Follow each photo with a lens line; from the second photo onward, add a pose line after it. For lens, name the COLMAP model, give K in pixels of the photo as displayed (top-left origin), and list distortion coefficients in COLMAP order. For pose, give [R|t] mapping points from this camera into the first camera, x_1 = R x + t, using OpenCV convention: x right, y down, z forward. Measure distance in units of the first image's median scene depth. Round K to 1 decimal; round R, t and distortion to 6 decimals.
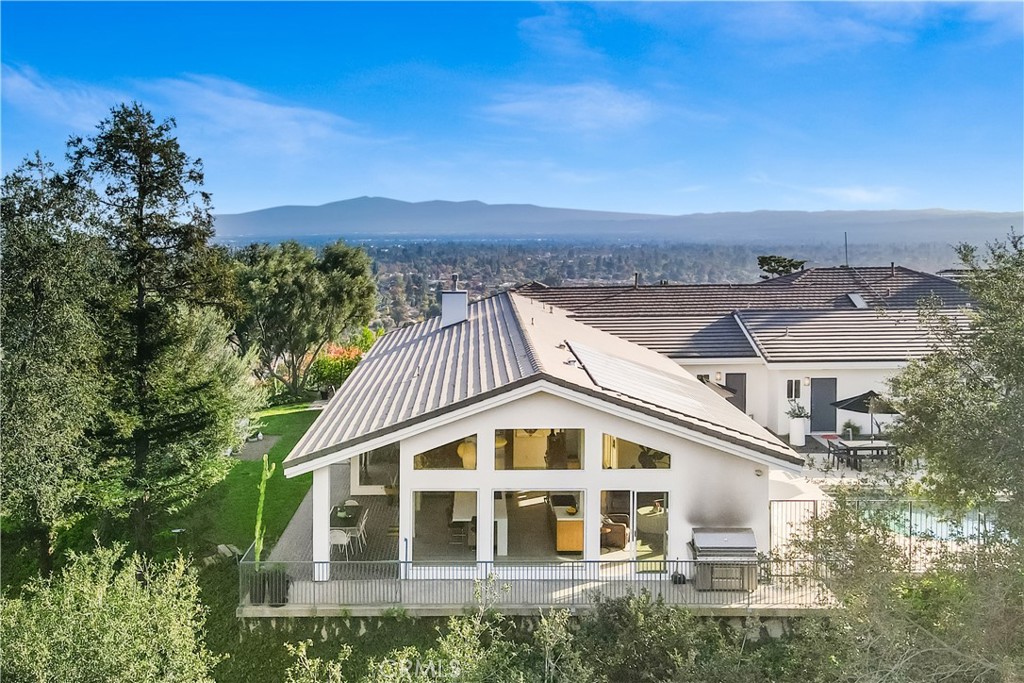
lens RADIAL K [[903.8, 0, 511.7], [0, 903.8, 234.2], [0, 0, 1]] dist [-0.003864, 0.001963]
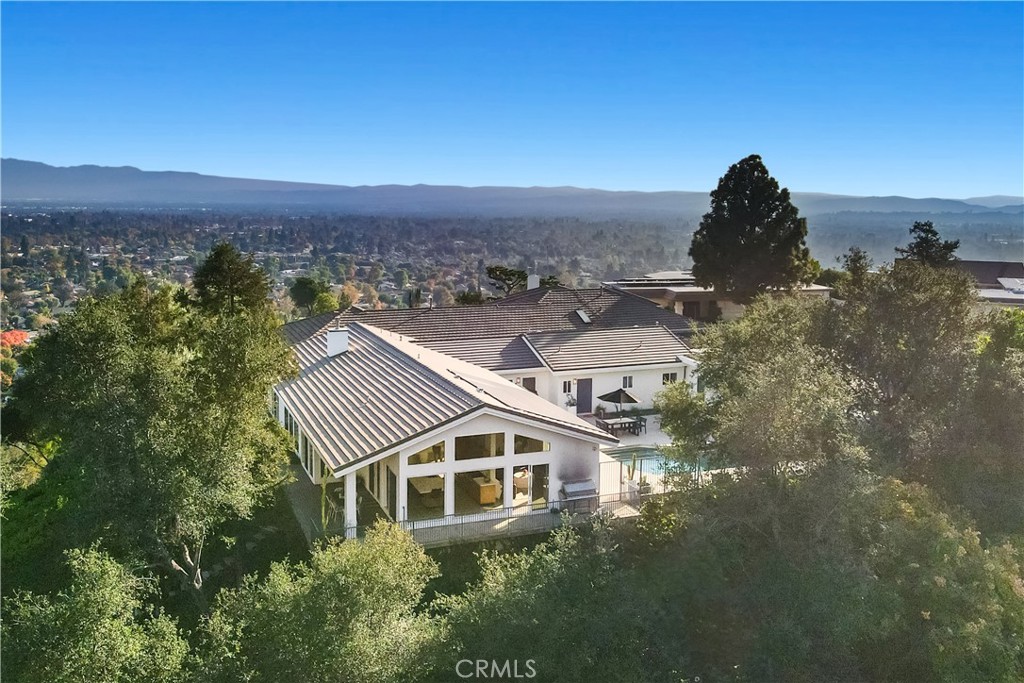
lens RADIAL K [[903.8, 0, 511.7], [0, 903.8, 234.2], [0, 0, 1]] dist [-0.003864, 0.001963]
pose [[0.923381, -0.000693, 0.383885, -0.326492], [-0.017435, 0.998891, 0.043740, -0.137793], [-0.383490, -0.047082, 0.922344, -0.336559]]
